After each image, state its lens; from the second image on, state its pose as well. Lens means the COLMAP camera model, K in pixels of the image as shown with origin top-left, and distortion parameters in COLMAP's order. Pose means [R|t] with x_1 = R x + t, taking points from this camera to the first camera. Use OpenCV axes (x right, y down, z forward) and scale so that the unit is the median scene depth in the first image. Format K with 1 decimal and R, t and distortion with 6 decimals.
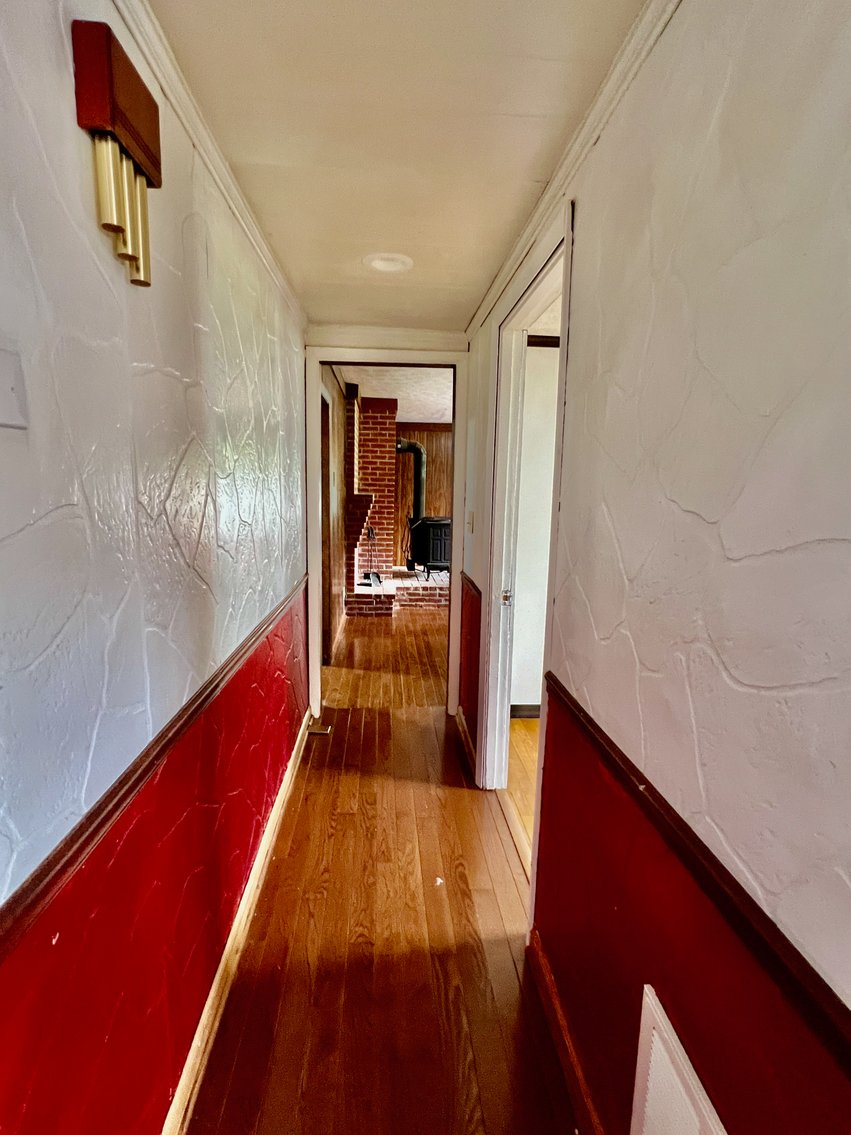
lens RADIAL K [[535.9, 0, 425.2], [0, 535.9, 568.3], [0, 0, 1]] dist [-0.001481, 0.000096]
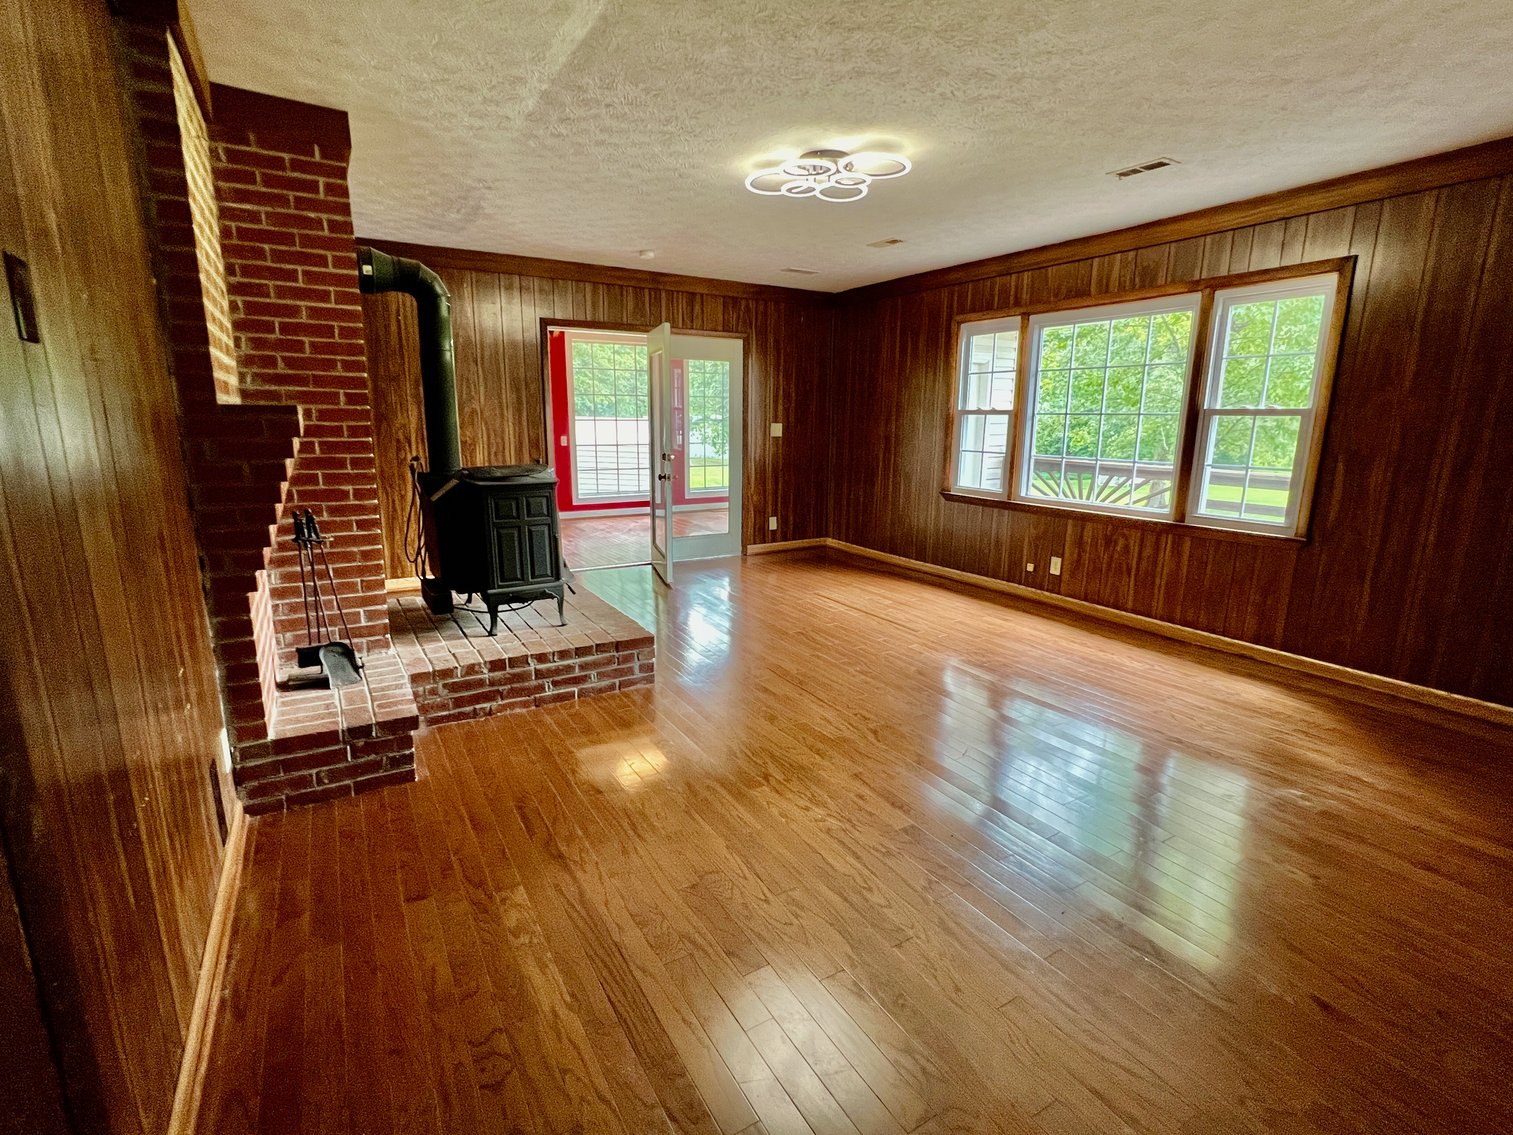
lens RADIAL K [[714.3, 0, 756.3], [0, 714.3, 568.6], [0, 0, 1]] dist [-0.001481, 0.000096]
pose [[0.894400, -0.107536, 0.434149, -0.046780], [0.077647, 0.993259, 0.086064, -0.056333], [-0.440477, -0.043265, 0.896721, 0.480923]]
